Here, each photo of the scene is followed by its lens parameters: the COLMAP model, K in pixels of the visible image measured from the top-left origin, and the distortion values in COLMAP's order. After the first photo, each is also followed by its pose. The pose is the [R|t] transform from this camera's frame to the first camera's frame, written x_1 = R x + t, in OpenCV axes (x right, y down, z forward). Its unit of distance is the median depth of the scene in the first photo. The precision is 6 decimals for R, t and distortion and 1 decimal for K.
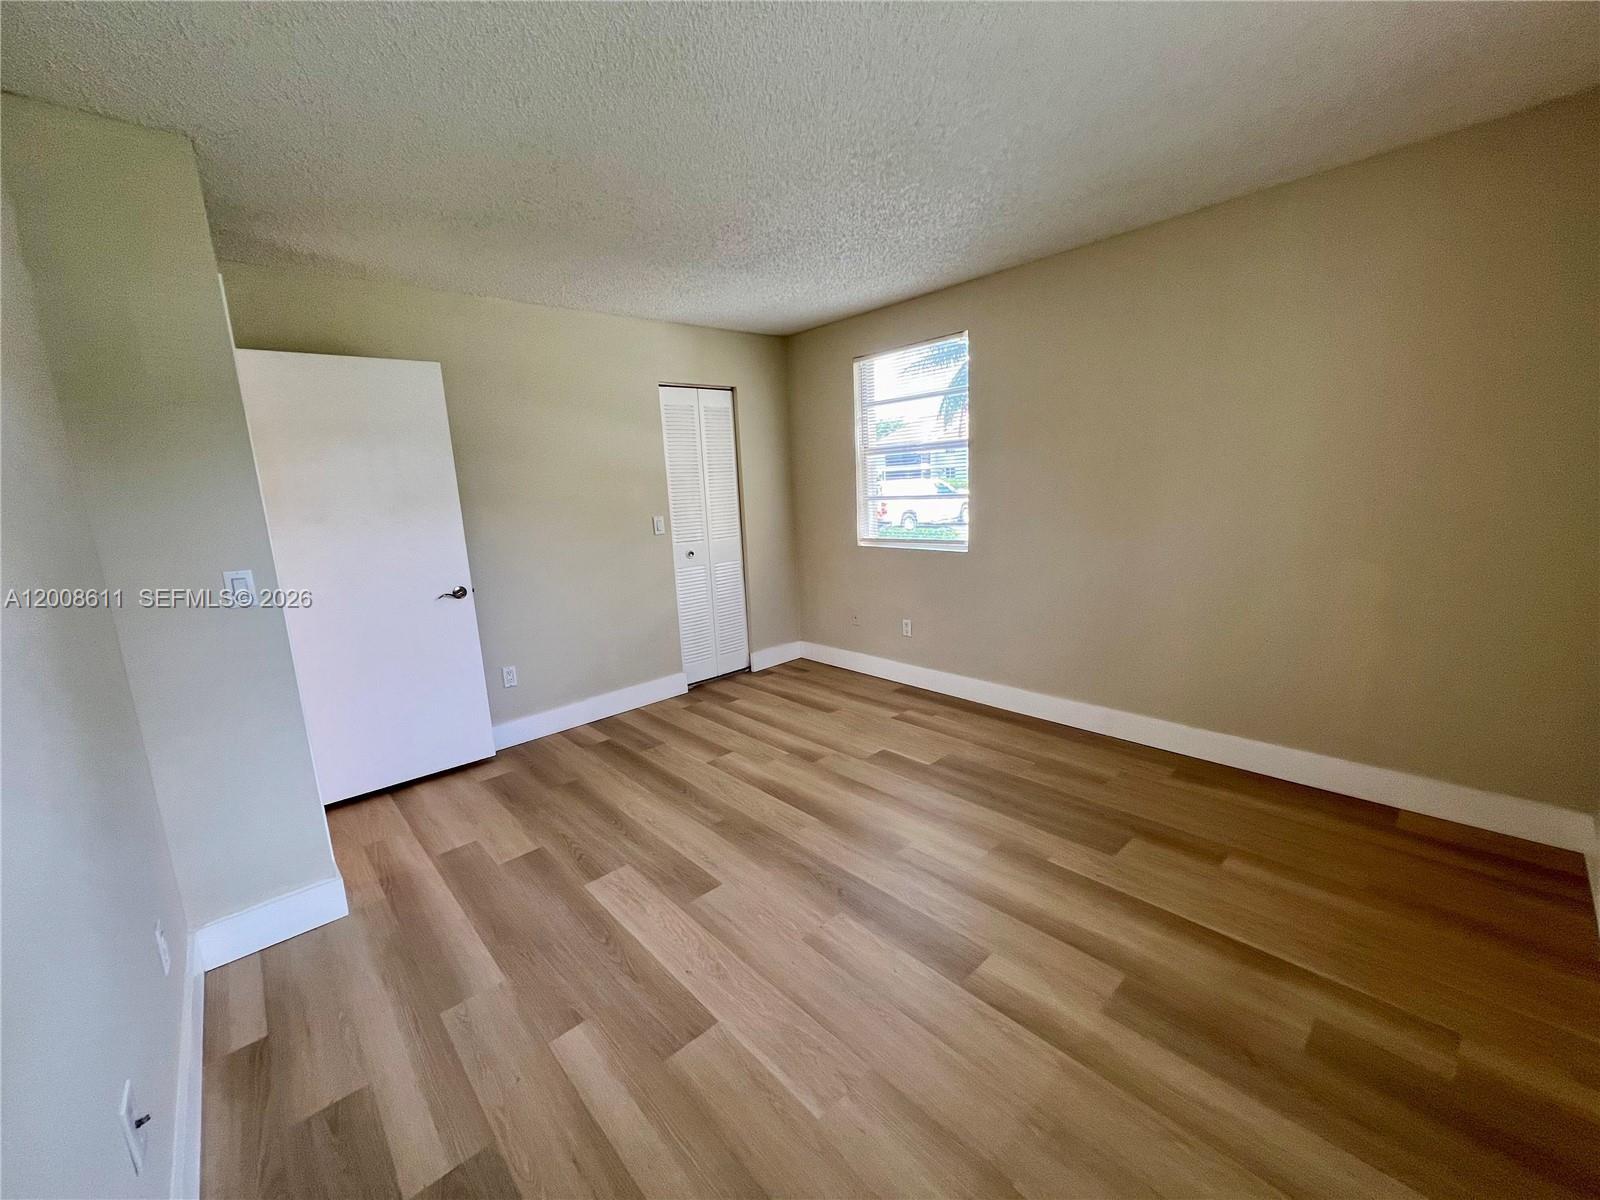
lens RADIAL K [[643.1, 0, 803.2], [0, 643.1, 599.7], [0, 0, 1]] dist [-0.002633, -0.000316]
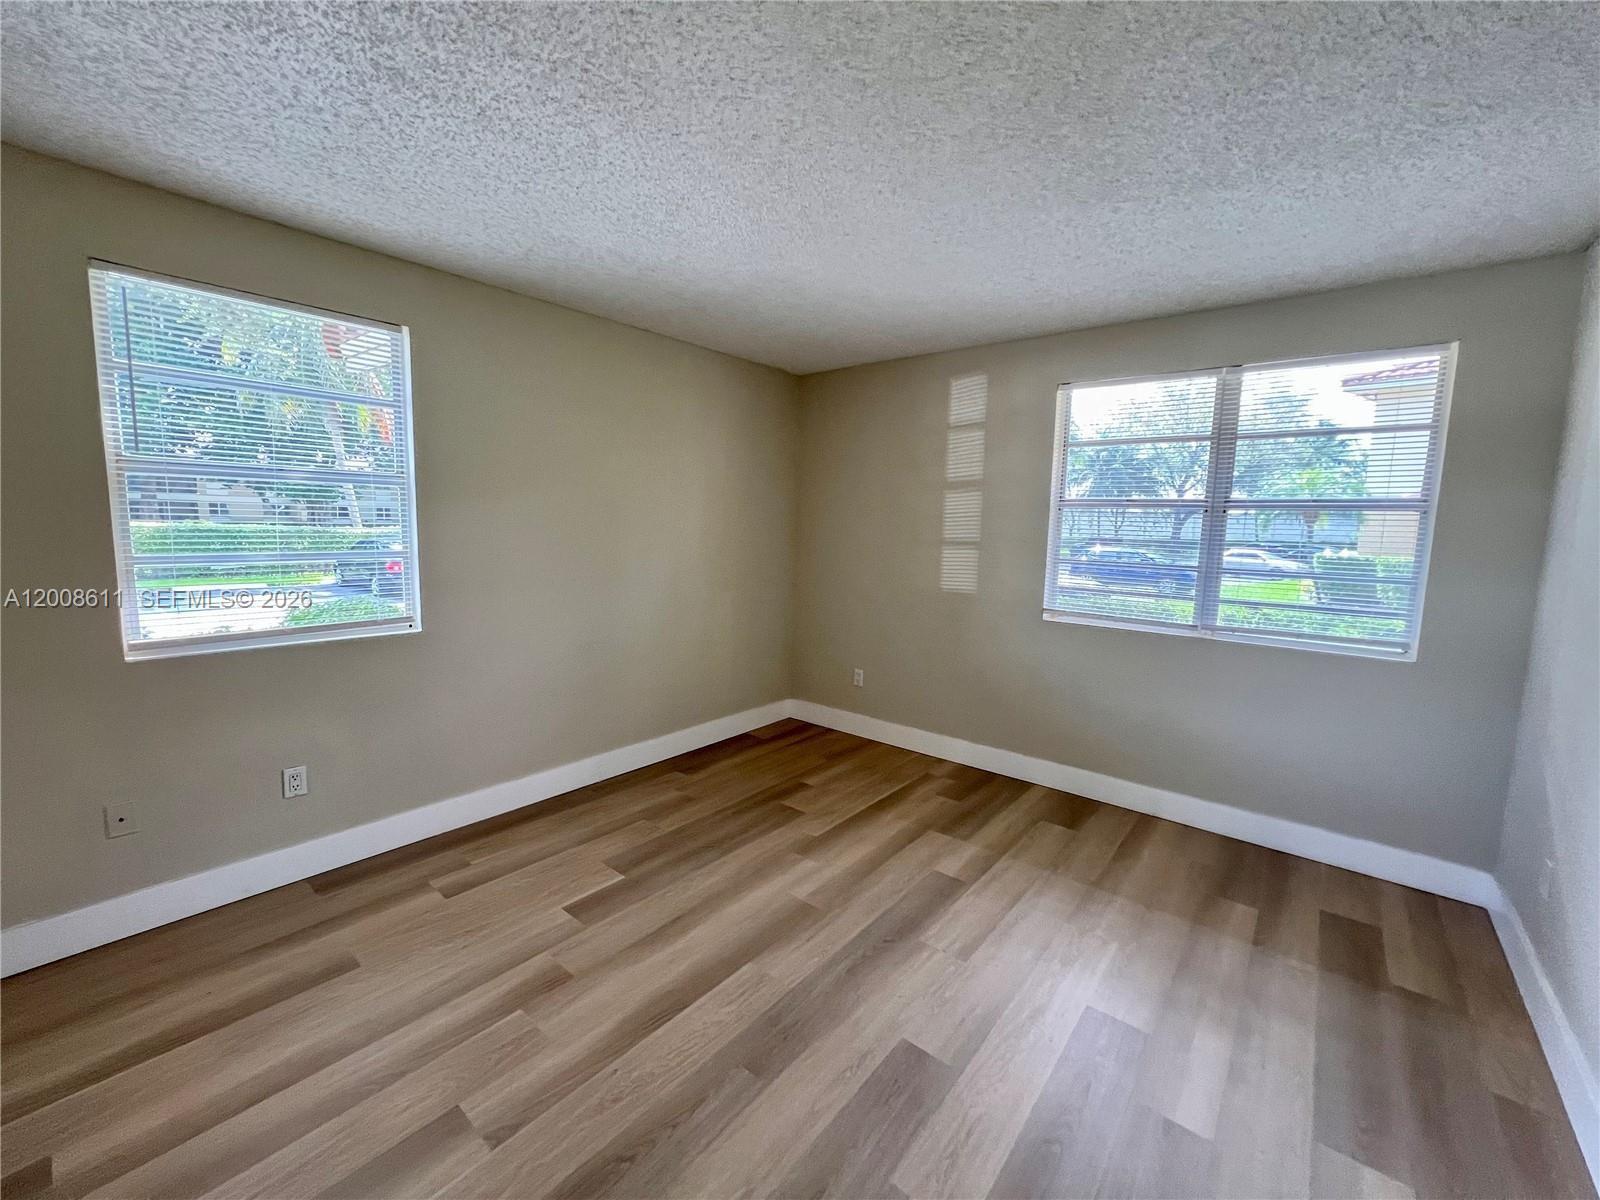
lens RADIAL K [[634.6, 0, 803.3], [0, 634.6, 598.2], [0, 0, 1]] dist [-0.002610, 0.000686]
pose [[-0.131373, -0.068676, 0.988951, -0.636375], [0.166760, 0.981851, 0.090336, -0.132461], [-0.977206, 0.176785, -0.117536, 0.847530]]
